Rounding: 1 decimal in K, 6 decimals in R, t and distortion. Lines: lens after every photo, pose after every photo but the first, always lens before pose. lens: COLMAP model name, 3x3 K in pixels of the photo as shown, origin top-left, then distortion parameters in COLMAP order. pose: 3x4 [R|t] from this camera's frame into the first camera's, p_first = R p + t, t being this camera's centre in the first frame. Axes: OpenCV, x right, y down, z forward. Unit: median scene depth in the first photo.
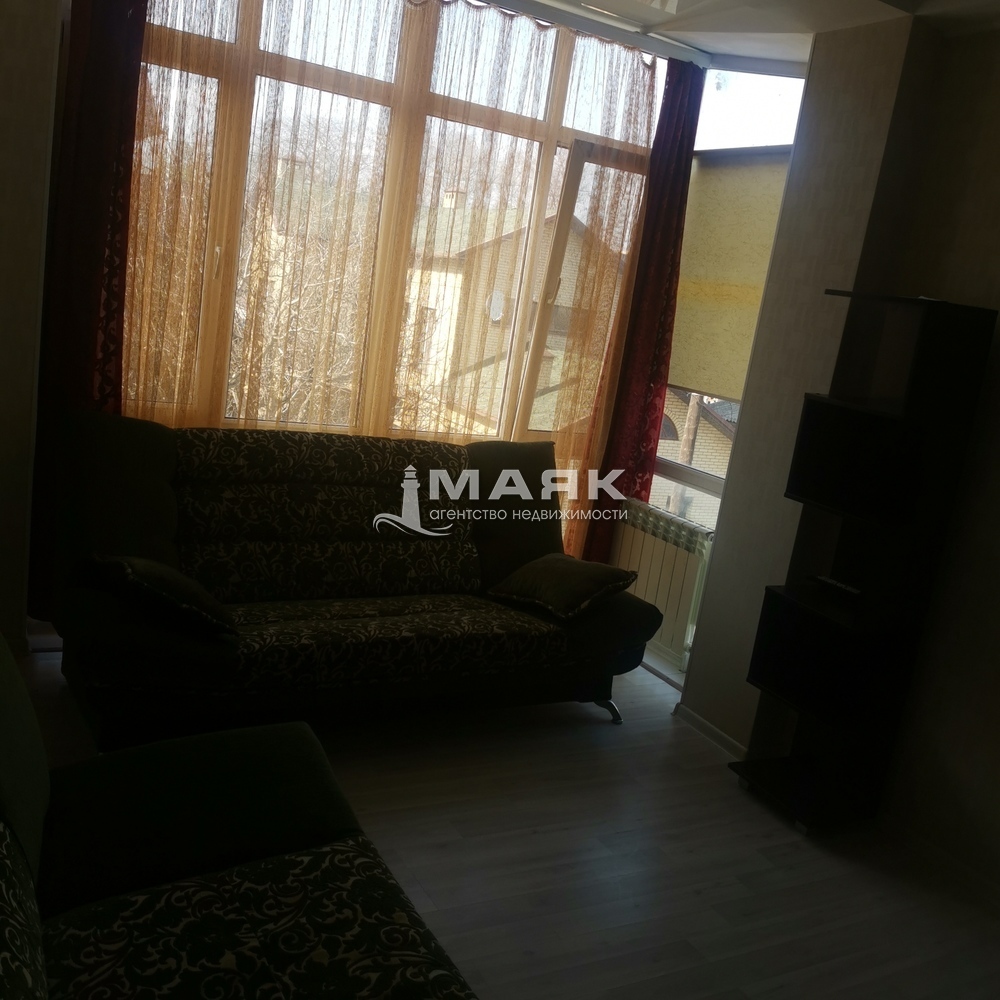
lens RADIAL K [[983.9, 0, 499.9], [0, 983.9, 503.2], [0, 0, 1]] dist [0.052128, -0.167481]
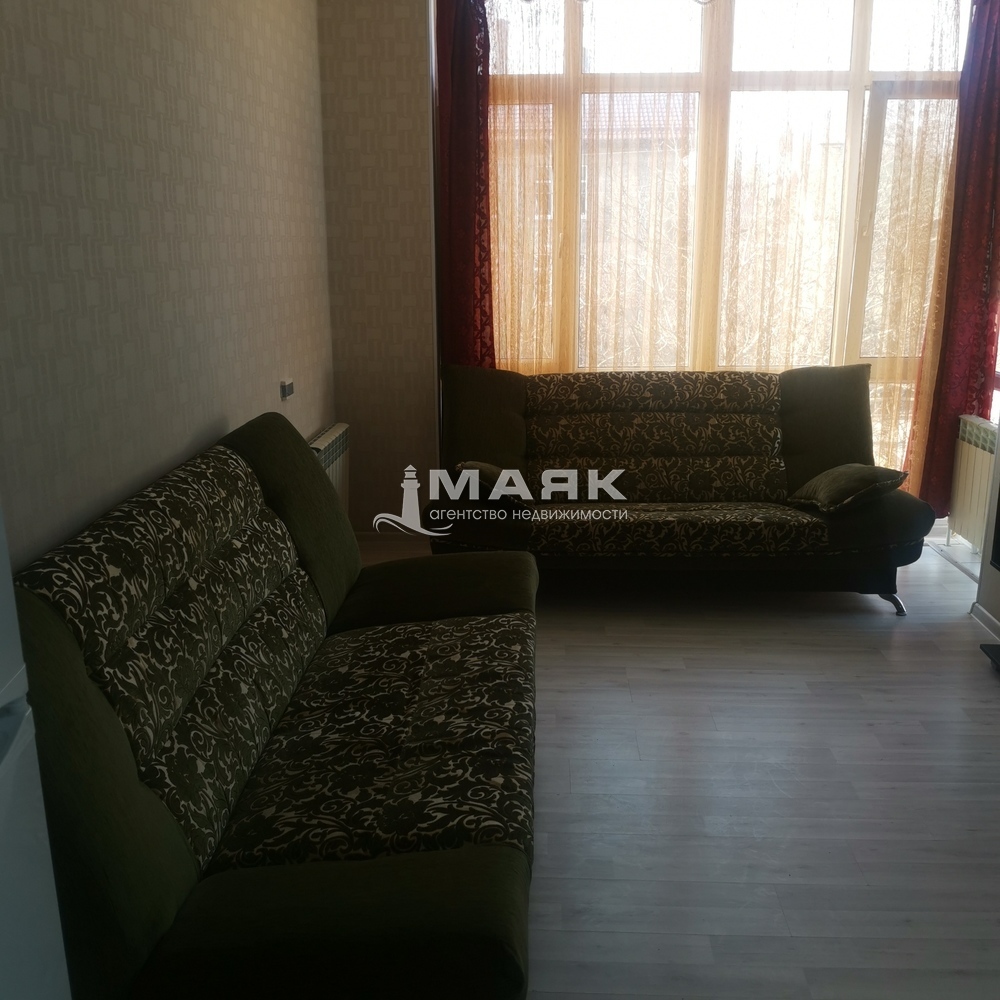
lens RADIAL K [[983.9, 0, 499.9], [0, 983.9, 503.2], [0, 0, 1]] dist [0.052128, -0.167481]
pose [[0.843167, -0.020563, -0.537258, 0.336459], [0.022055, 0.999750, -0.003652, 0.096822], [0.537199, -0.008770, 0.843410, -0.141439]]
